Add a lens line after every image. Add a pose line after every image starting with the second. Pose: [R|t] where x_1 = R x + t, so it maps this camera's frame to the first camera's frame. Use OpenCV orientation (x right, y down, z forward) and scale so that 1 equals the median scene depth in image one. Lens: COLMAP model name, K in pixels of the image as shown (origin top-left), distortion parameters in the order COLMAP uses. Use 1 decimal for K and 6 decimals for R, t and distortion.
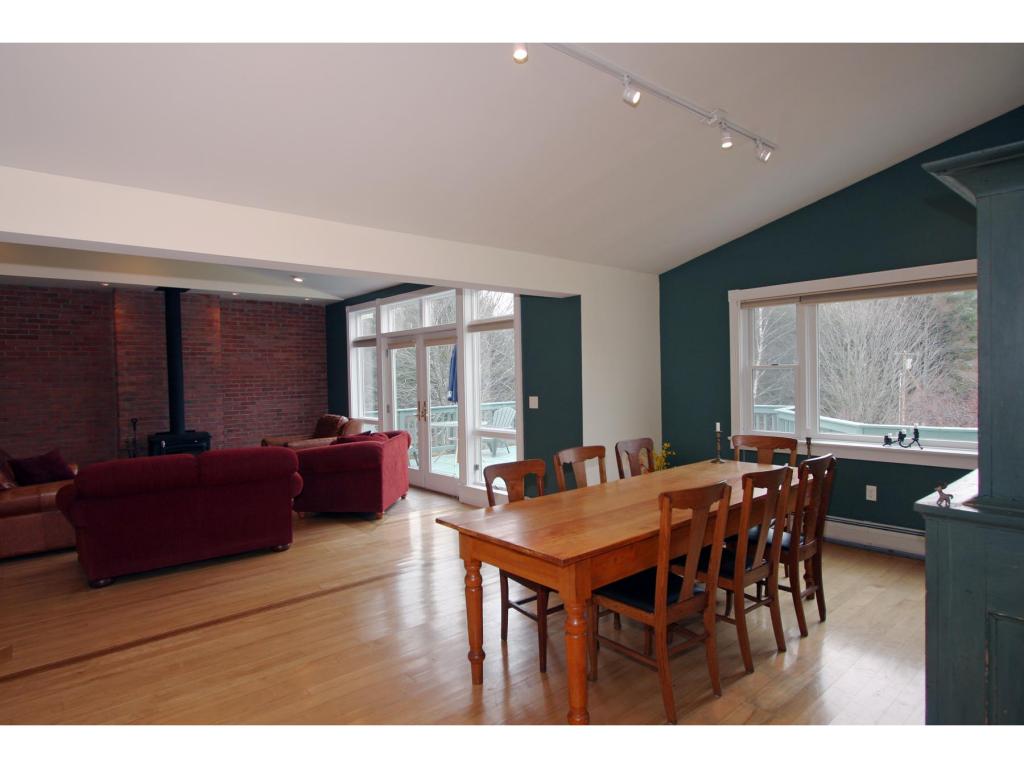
lens RADIAL K [[585.0, 0, 507.8], [0, 585.0, 382.2], [0, 0, 1]] dist [-0.013393, 0.009161]
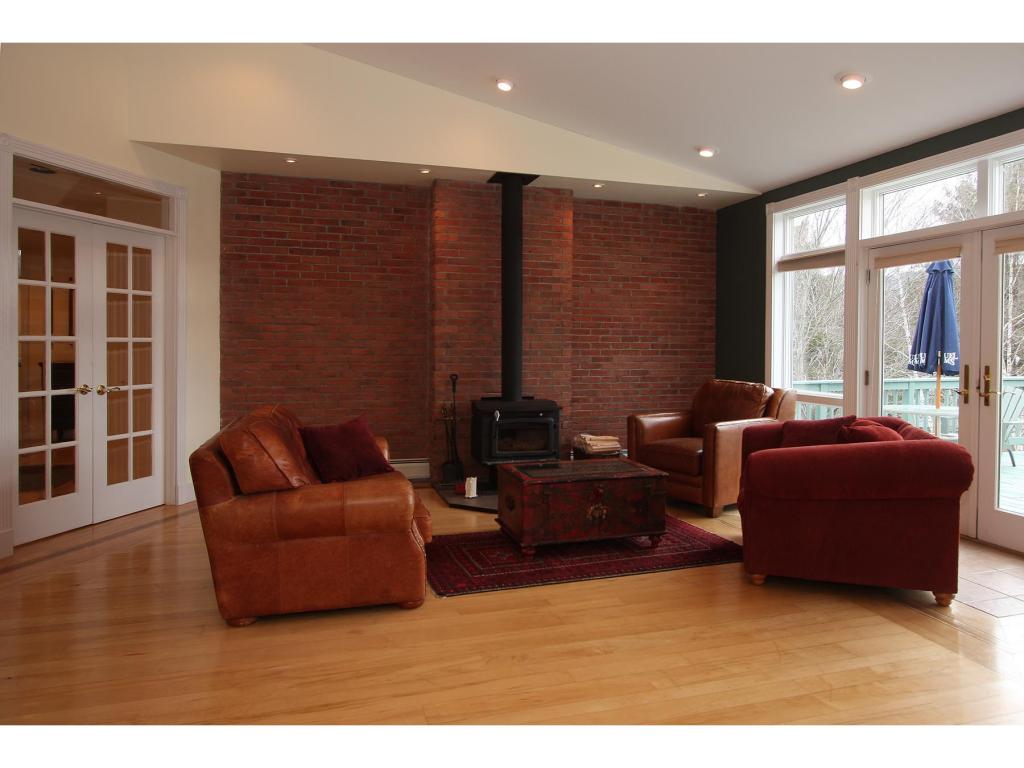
lens RADIAL K [[650.4, 0, 545.3], [0, 650.4, 343.2], [0, 0, 1]] dist [0.015023, 0.010167]
pose [[0.939881, 0.029444, -0.340231, -0.297878], [-0.034357, 0.999374, -0.008424, 0.030354], [0.339770, 0.019607, 0.940304, 0.342280]]
